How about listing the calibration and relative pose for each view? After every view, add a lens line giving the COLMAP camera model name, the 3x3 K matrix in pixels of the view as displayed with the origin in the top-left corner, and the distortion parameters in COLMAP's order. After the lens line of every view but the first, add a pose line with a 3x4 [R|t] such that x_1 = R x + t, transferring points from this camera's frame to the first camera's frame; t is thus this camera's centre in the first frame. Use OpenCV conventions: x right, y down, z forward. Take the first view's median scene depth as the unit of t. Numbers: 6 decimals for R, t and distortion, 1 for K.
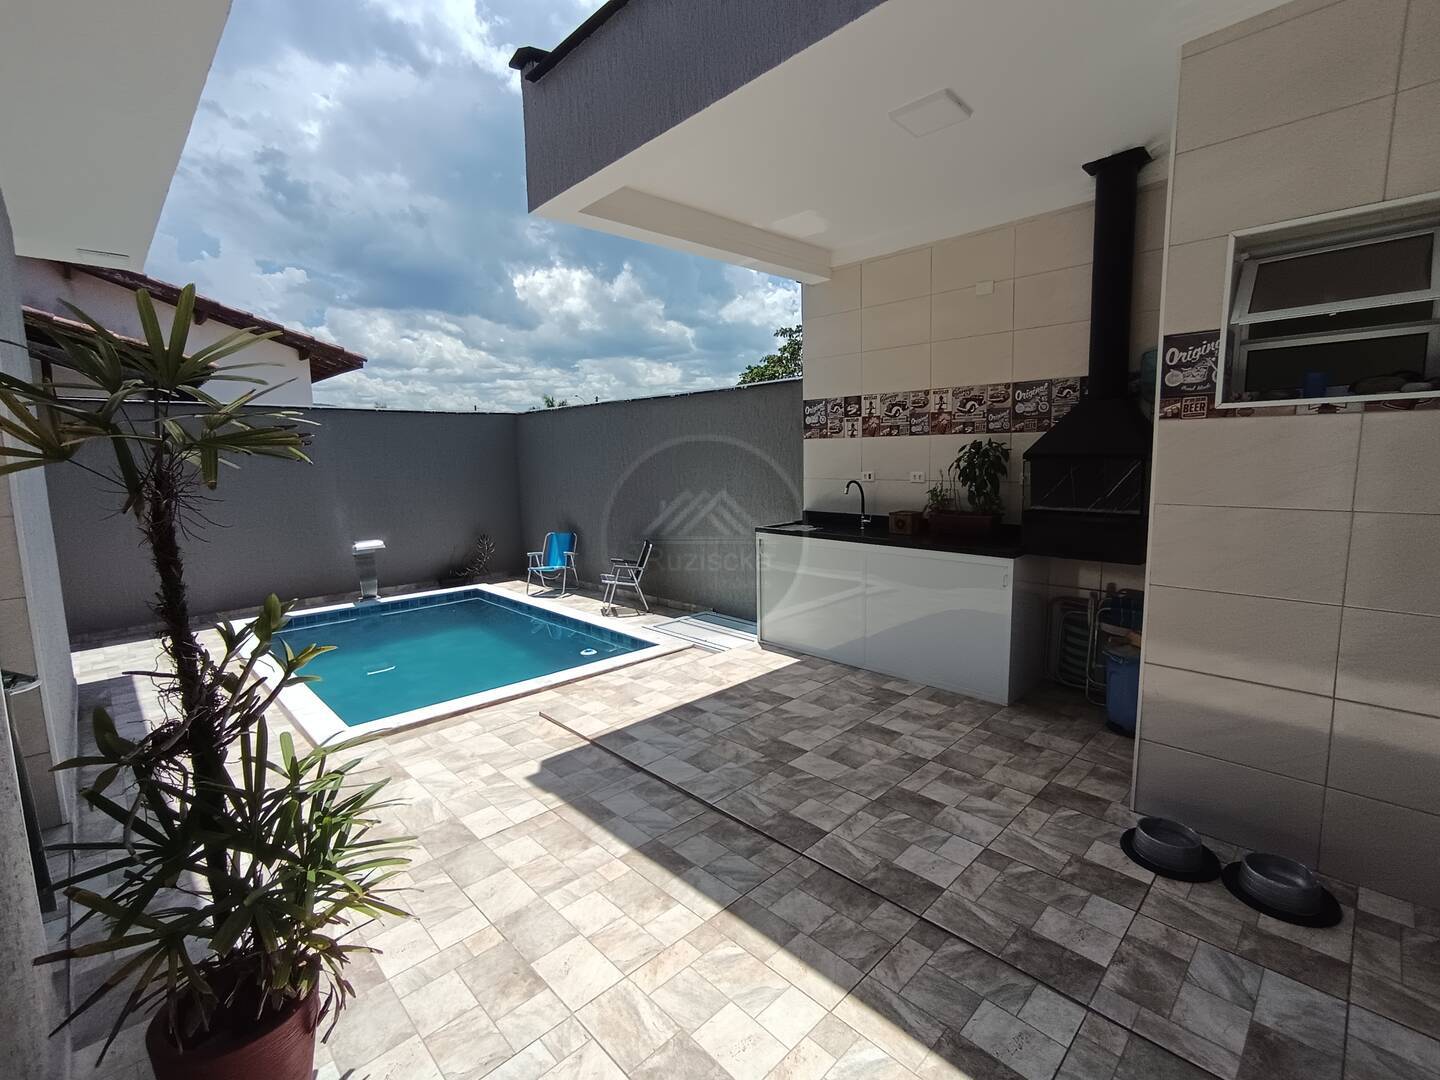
lens RADIAL K [[656.8, 0, 708.1], [0, 656.8, 529.6], [0, 0, 1]] dist [-0.018701, 0.012877]
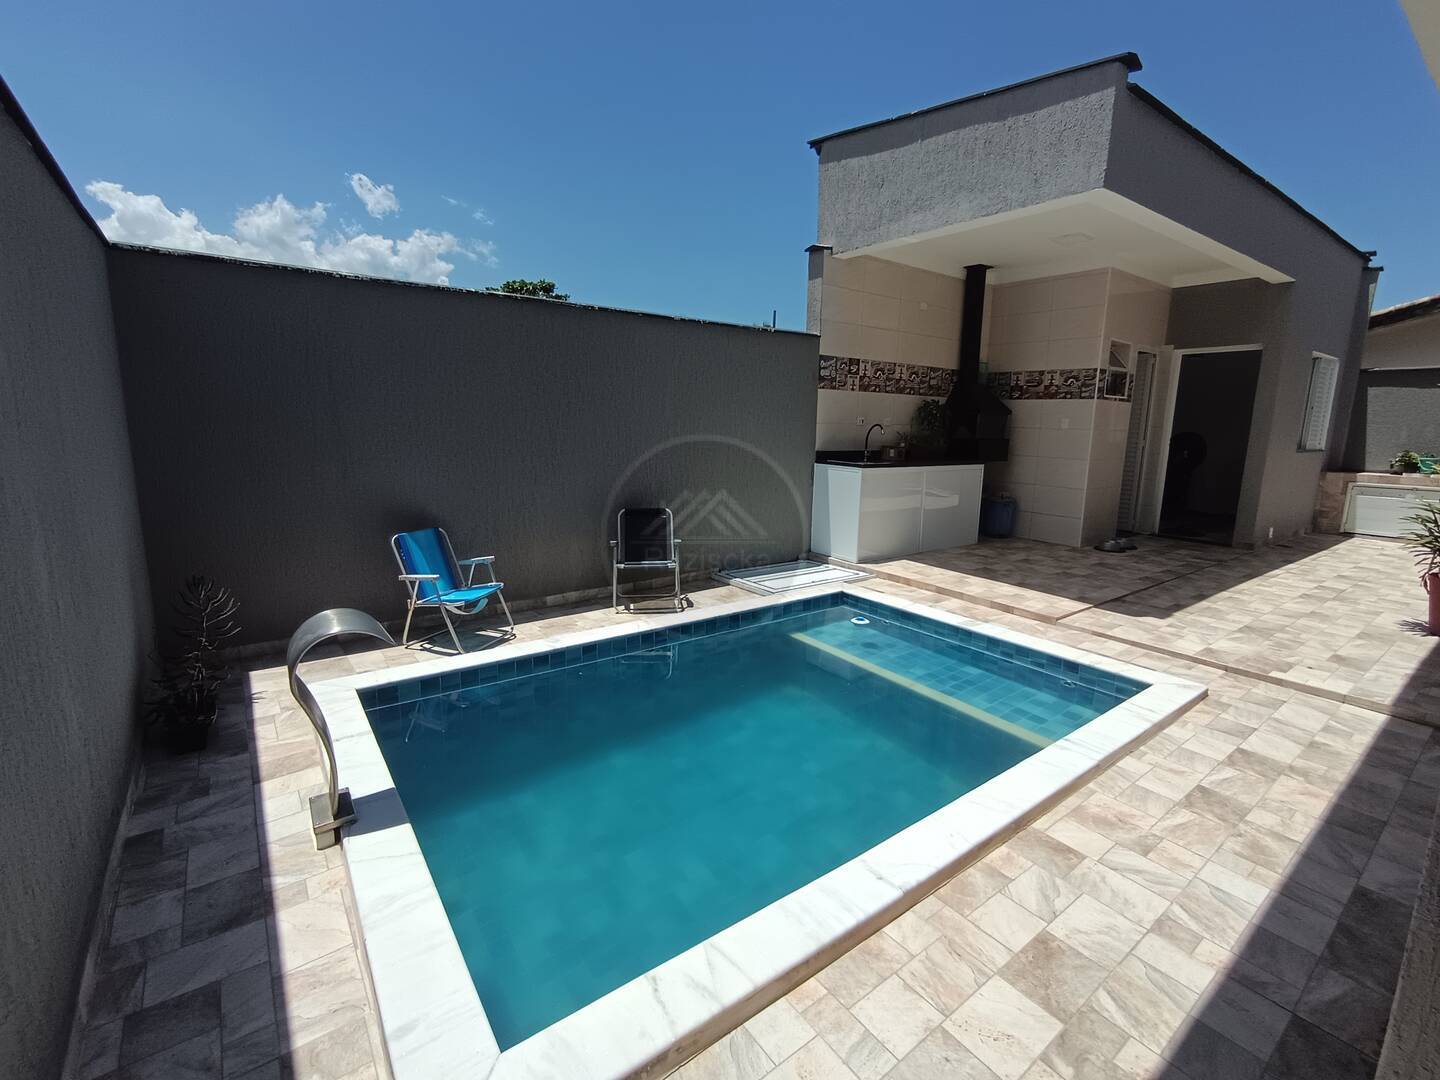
lens RADIAL K [[656.8, 0, 723.3], [0, 656.8, 536.6], [0, 0, 1]] dist [-0.018701, 0.012877]
pose [[0.109854, -0.148264, 0.982827, -1.271464], [0.091419, 0.986128, 0.138544, -0.066898], [-0.989735, 0.074629, 0.121885, 1.264516]]
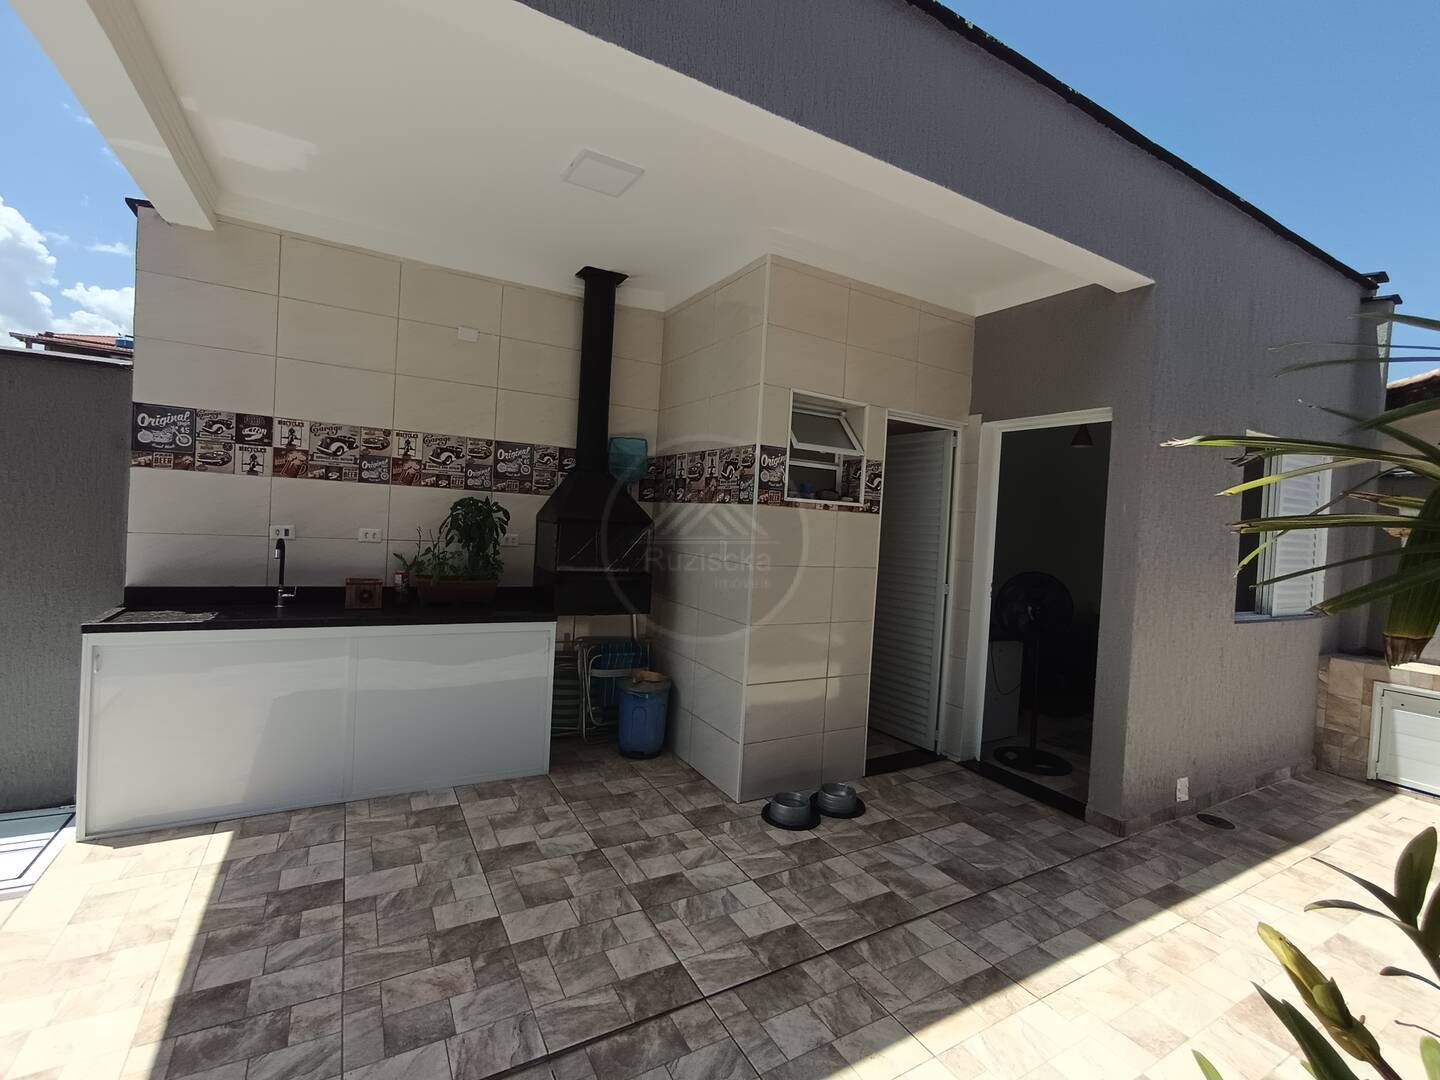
lens RADIAL K [[656.8, 0, 737.7], [0, 656.8, 530.3], [0, 0, 1]] dist [-0.018701, 0.012877]
pose [[0.215133, 0.017997, 0.976419, -0.375298], [0.051787, 0.998213, -0.029809, -0.041147], [-0.975211, 0.056979, 0.213817, 0.415739]]
